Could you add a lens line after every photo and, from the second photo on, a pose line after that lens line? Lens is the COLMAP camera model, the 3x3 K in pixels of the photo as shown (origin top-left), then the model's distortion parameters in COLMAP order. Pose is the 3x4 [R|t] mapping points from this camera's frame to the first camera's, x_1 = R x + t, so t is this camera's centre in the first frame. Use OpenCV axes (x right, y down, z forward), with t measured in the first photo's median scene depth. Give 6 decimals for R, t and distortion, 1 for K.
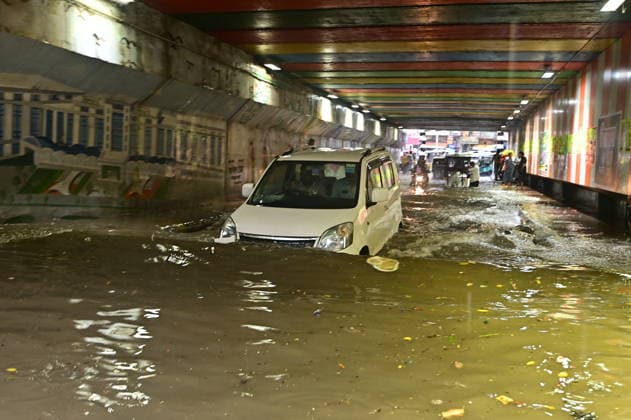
lens RADIAL K [[617.9, 0, 315.5], [0, 617.9, 210.0], [0, 0, 1]] dist [0.016668, 0.000157]
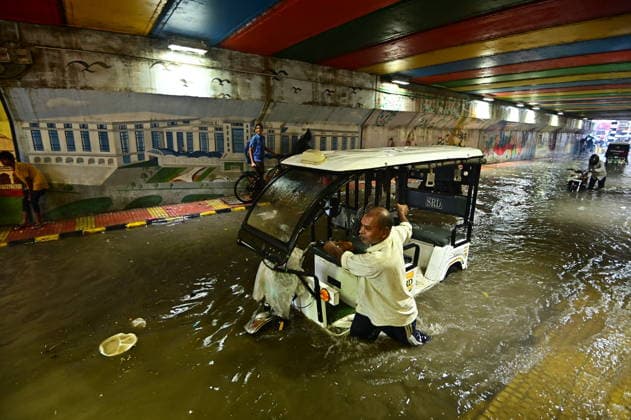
lens RADIAL K [[299.5, 0, 312.9], [0, 299.5, 209.8], [0, 0, 1]] dist [-0.038703, -0.001361]
pose [[0.775215, 0.132879, -0.617564, 0.328727], [-0.036182, 0.985361, 0.166598, -0.087860], [0.630661, -0.106804, 0.768674, 0.530112]]
